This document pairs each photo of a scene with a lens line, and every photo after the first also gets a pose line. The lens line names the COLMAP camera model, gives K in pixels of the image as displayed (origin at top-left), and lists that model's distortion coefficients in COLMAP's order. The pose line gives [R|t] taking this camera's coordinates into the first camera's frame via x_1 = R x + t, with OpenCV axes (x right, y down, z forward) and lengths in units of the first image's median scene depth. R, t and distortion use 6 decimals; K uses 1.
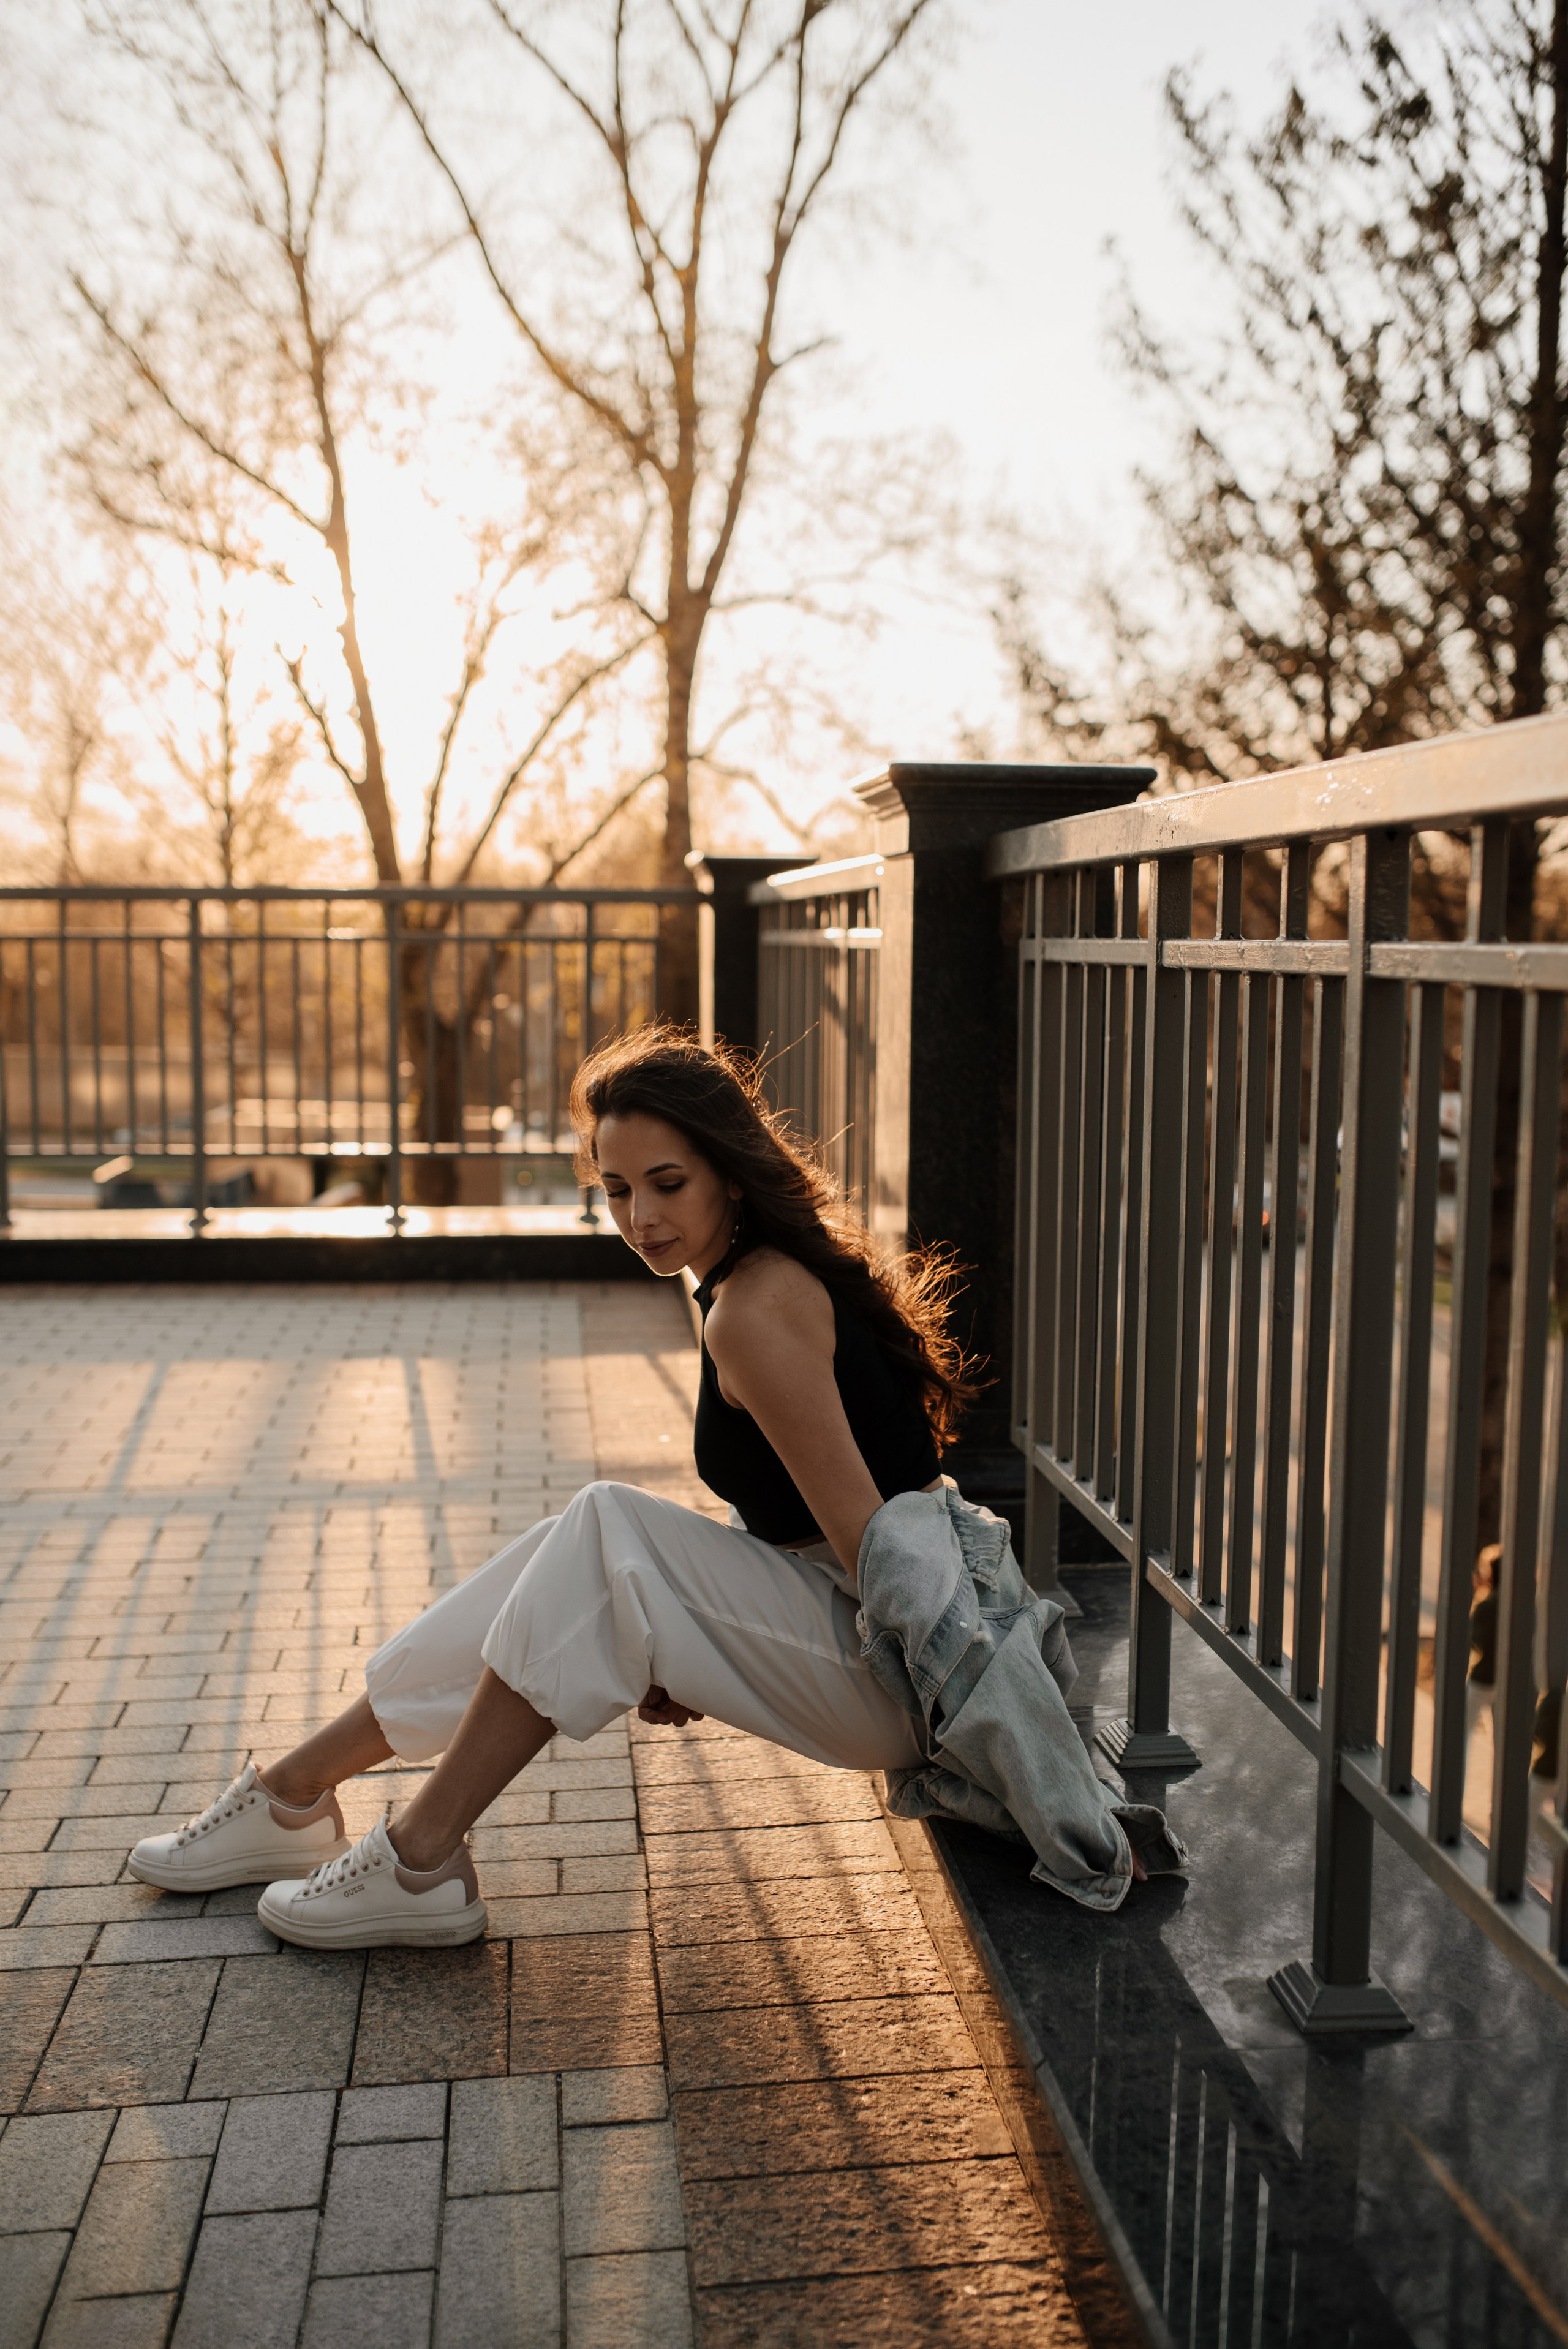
lens RADIAL K [[2247.7, 0, 802.1], [0, 2247.7, 1166.8], [0, 0, 1]] dist [-0.079197, 0.110166]
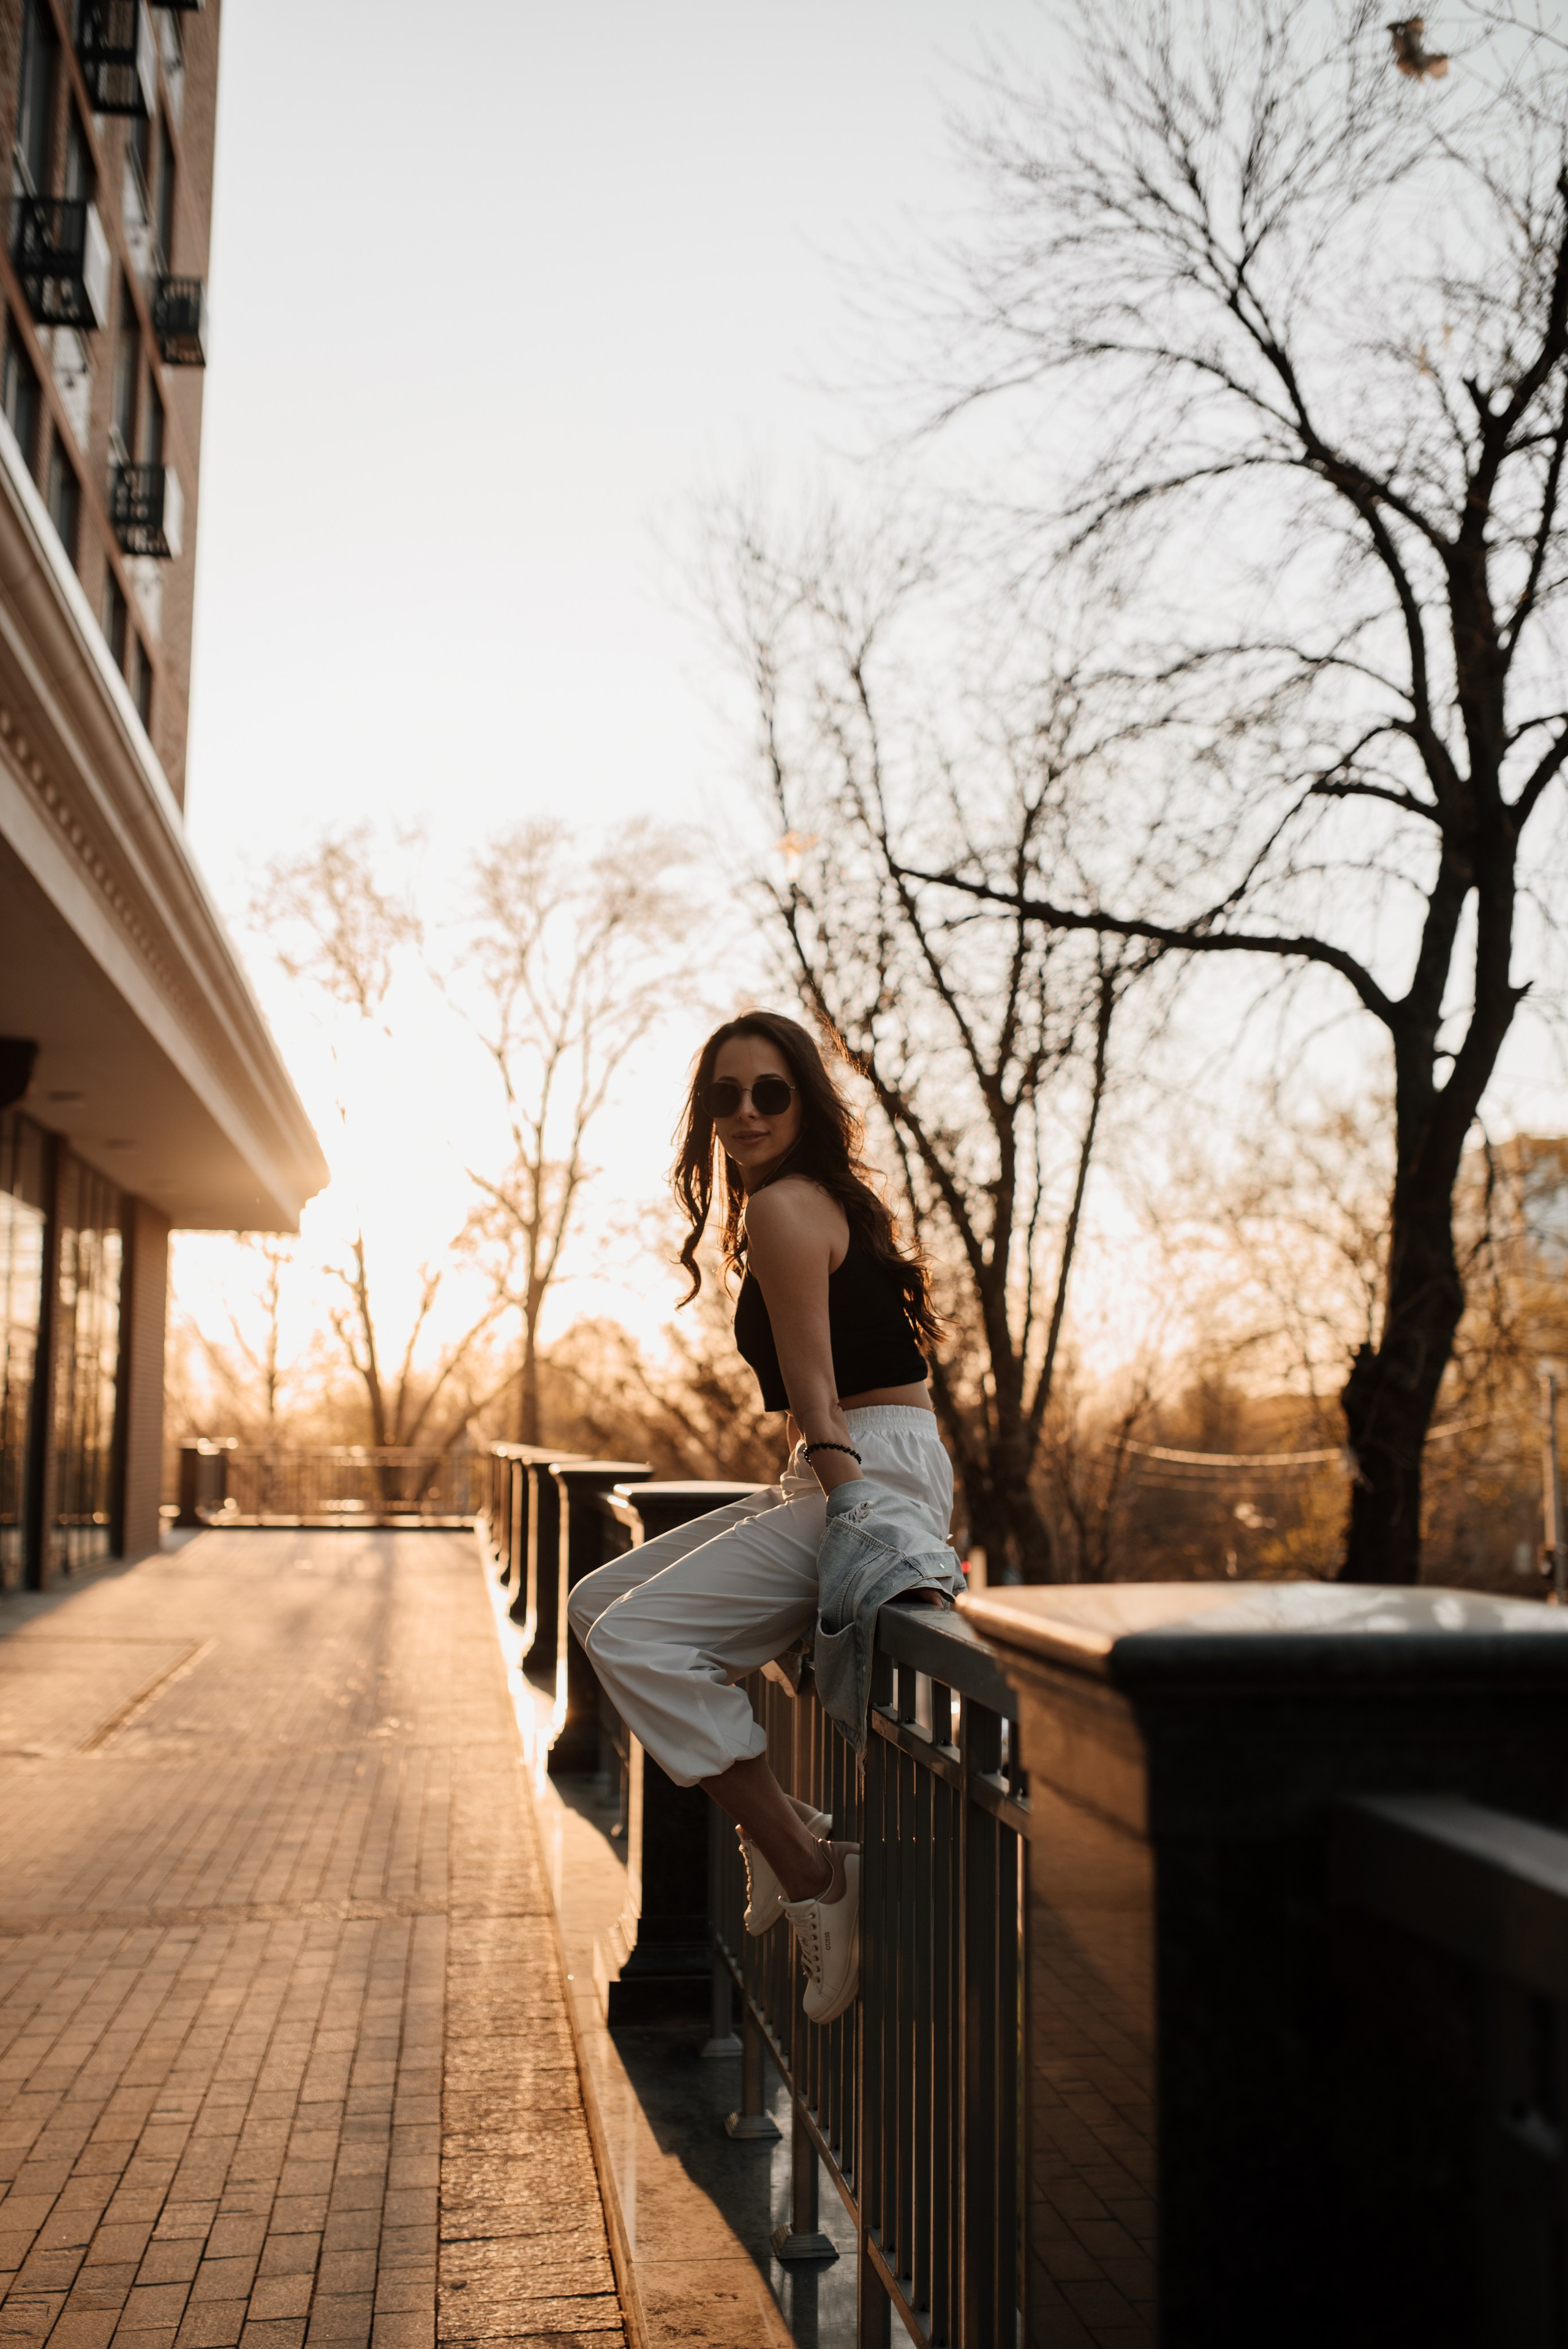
lens RADIAL K [[2248.8, 0, 784.0], [0, 2248.8, 1174.5], [0, 0, 1]] dist [-0.072789, 0.101209]
pose [[0.999582, 0.008246, 0.027703, 0.746465], [-0.001935, 0.975381, -0.220520, 0.599233], [-0.028840, 0.220374, 0.974989, -6.424691]]
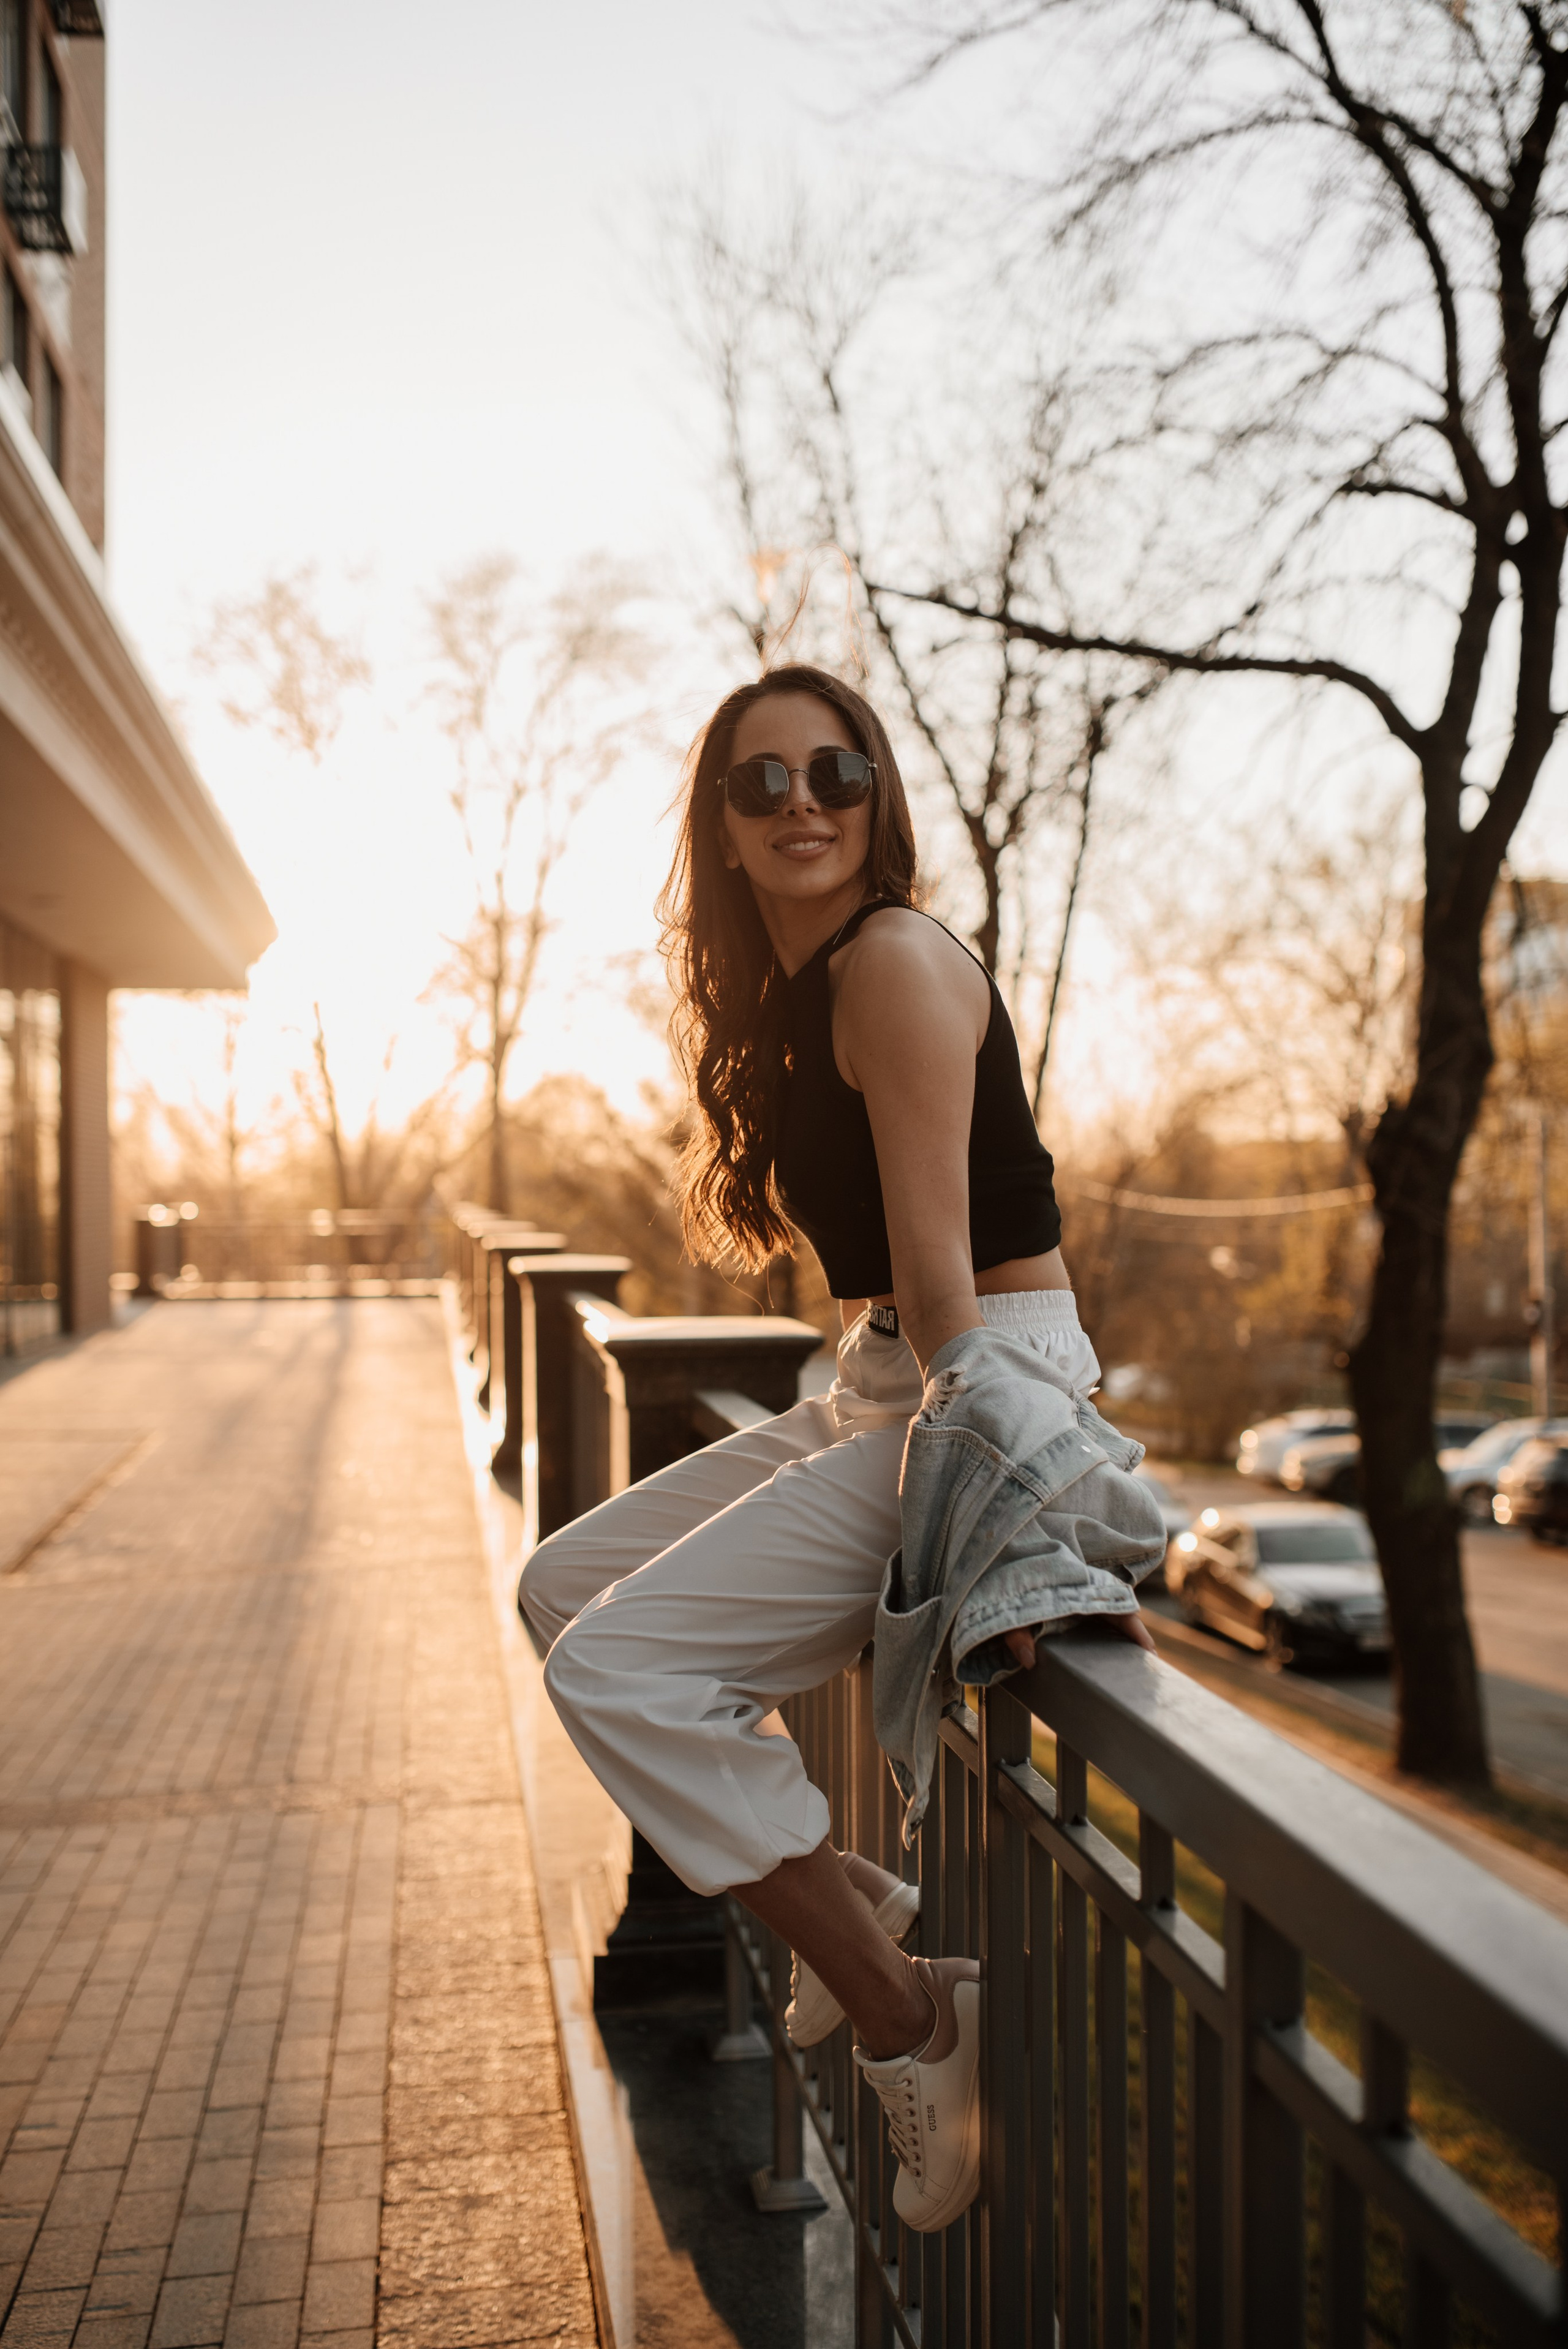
lens RADIAL K [[2247.7, 0, 802.1], [0, 2247.7, 1166.8], [0, 0, 1]] dist [-0.079197, 0.110166]
pose [[0.998690, -0.010119, 0.050151, 0.732257], [0.015774, 0.993392, -0.113686, 0.526612], [-0.048669, 0.114328, 0.992250, -6.102932]]
